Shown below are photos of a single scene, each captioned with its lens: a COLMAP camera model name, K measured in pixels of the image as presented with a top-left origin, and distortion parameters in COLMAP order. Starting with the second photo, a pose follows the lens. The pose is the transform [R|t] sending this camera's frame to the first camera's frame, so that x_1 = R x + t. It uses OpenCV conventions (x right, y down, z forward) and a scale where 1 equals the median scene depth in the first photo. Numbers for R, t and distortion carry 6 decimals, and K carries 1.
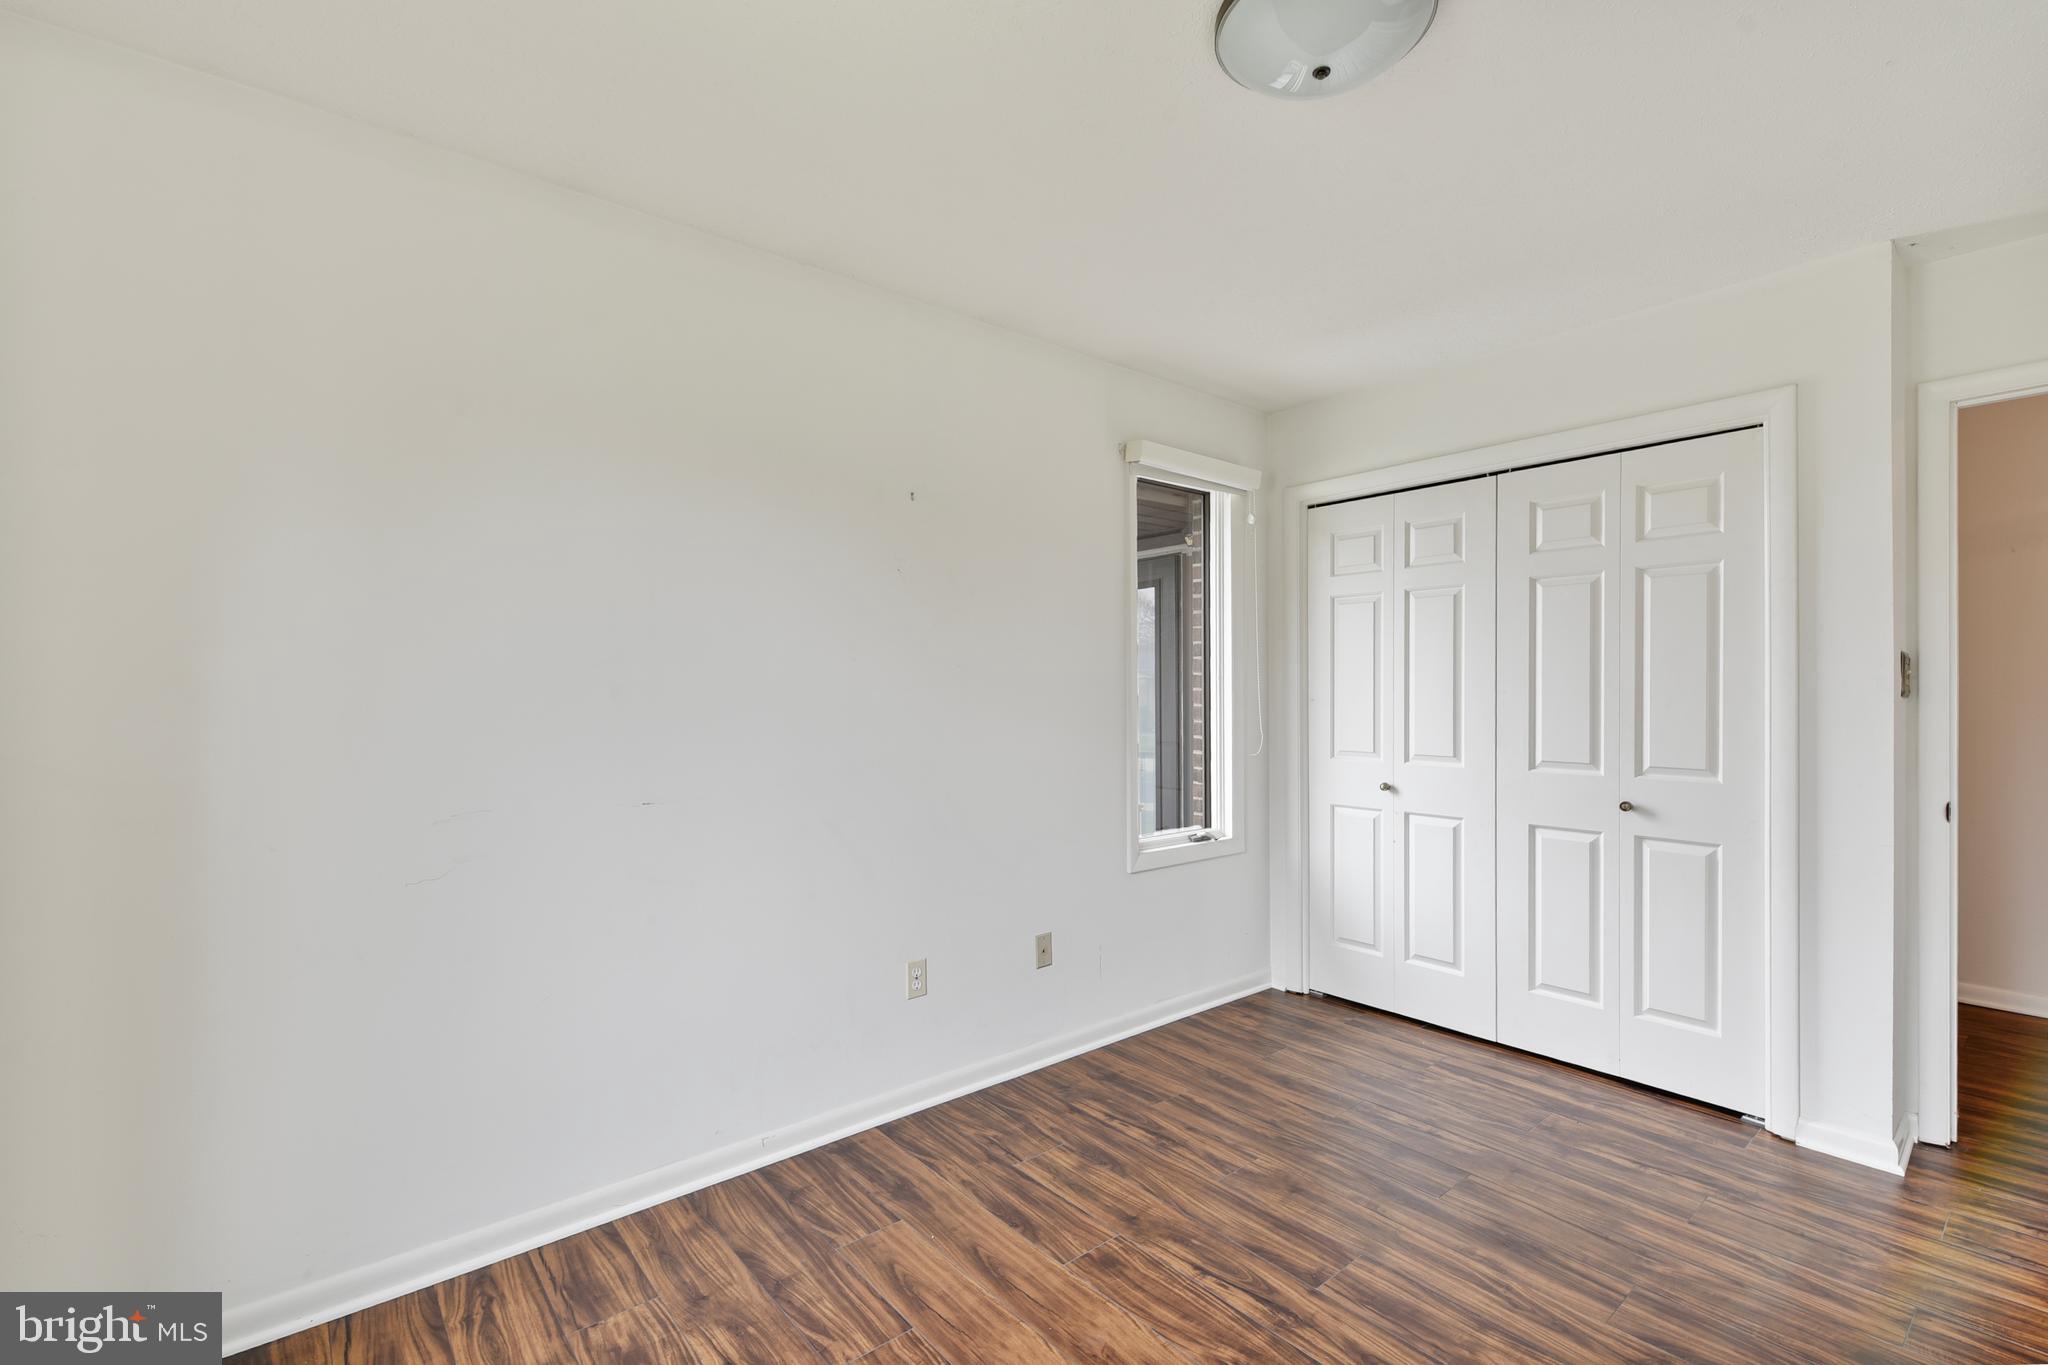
lens RADIAL K [[894.9, 0, 1023.1], [0, 894.9, 689.6], [0, 0, 1]] dist [0.015532, -0.001777]
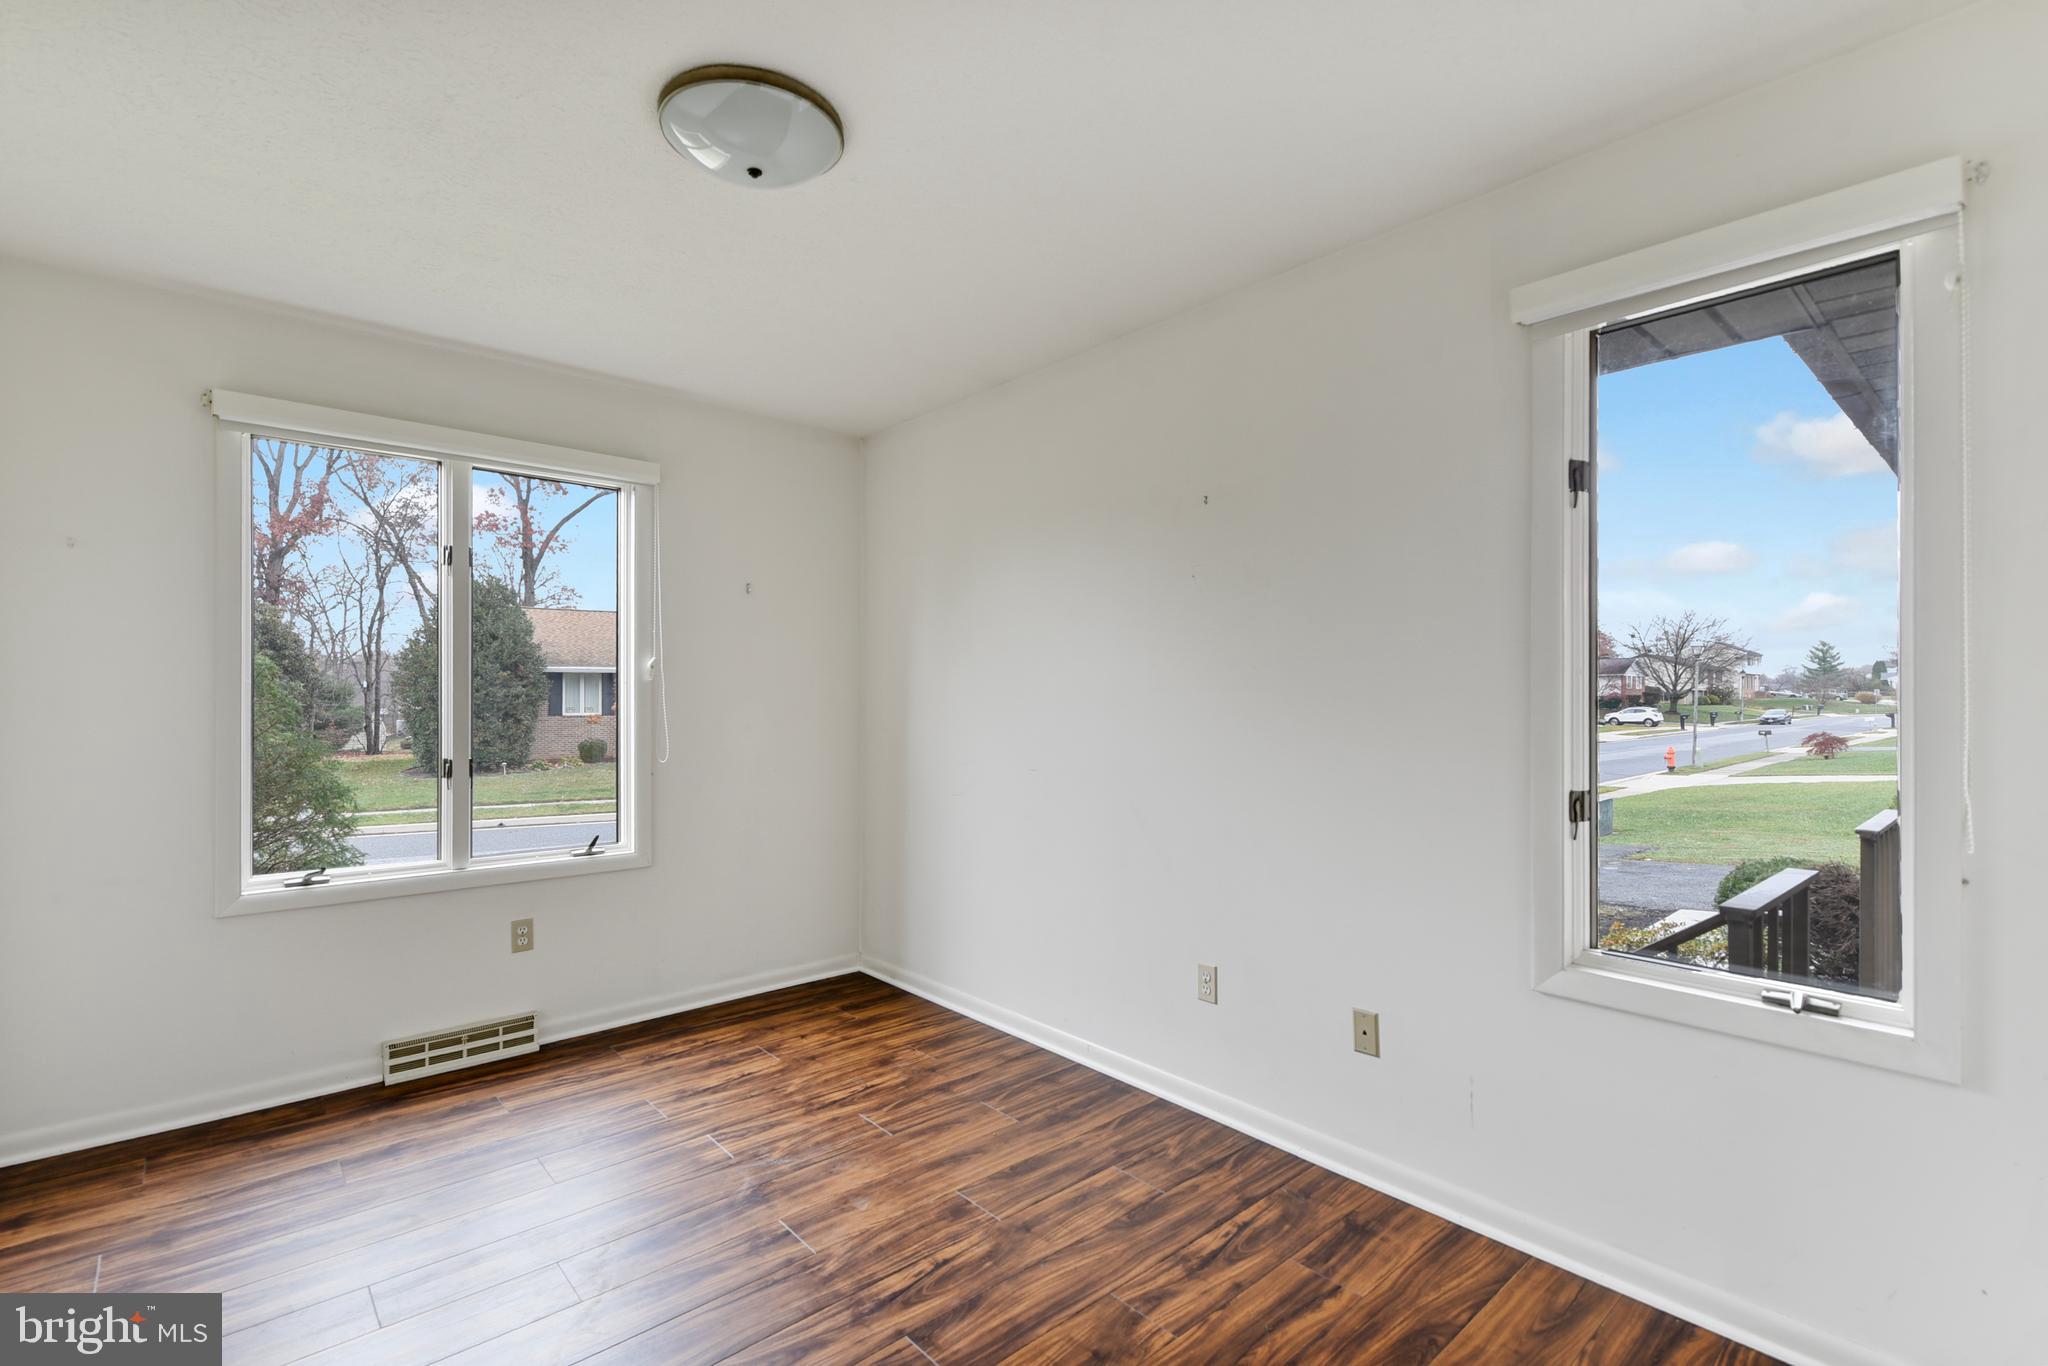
lens RADIAL K [[894.9, 0, 1019.7], [0, 894.9, 694.0], [0, 0, 1]] dist [0.015532, -0.001777]
pose [[0.043722, -0.008332, -0.999009, 1.020968], [0.000288, 0.999965, -0.008328, 0.007156], [0.999044, 0.000077, 0.043723, 0.868900]]
